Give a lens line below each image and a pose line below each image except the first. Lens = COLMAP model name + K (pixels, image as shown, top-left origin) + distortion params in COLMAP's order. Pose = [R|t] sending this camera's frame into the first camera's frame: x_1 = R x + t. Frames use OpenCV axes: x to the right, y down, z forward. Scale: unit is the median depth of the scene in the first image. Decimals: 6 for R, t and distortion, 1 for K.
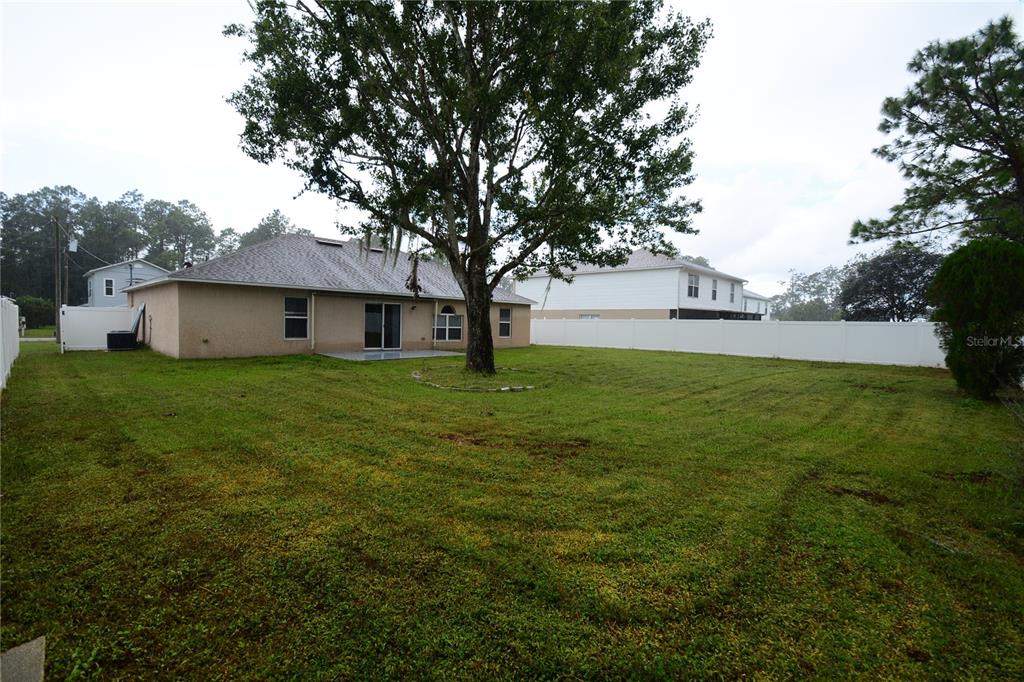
lens RADIAL K [[449.1, 0, 511.9], [0, 449.1, 345.0], [0, 0, 1]] dist [0.010843, -0.013303]
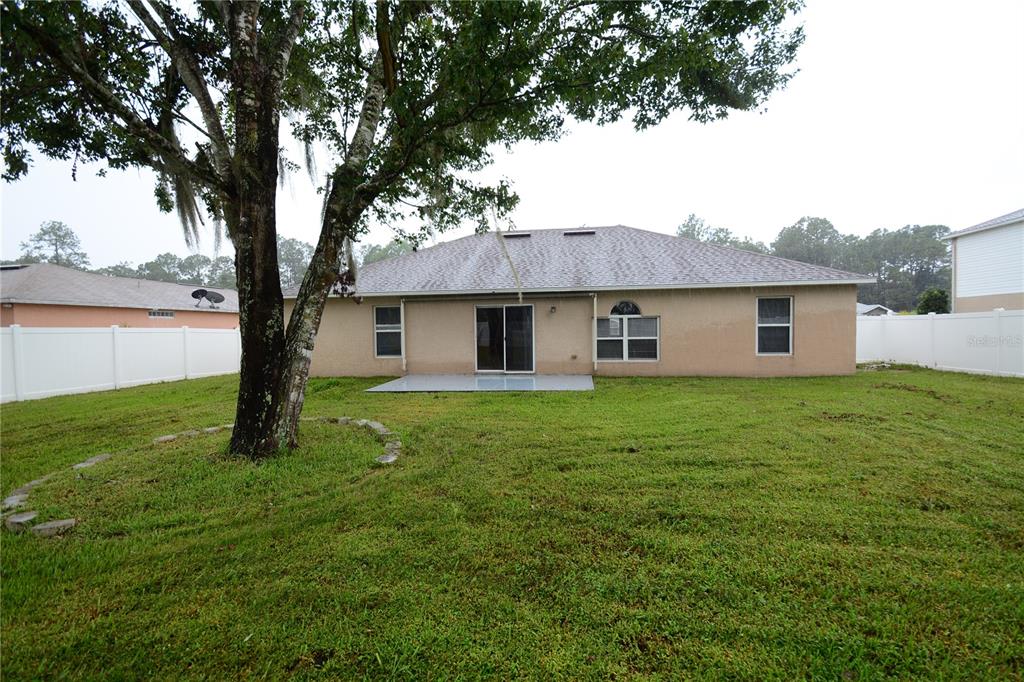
lens RADIAL K [[449.1, 0, 511.9], [0, 449.1, 345.0], [0, 0, 1]] dist [0.010843, -0.013303]
pose [[0.567779, 0.011469, -0.823101, 0.285734], [-0.009220, 0.999929, 0.007573, -0.037813], [0.823130, 0.003289, 0.567844, 0.617474]]
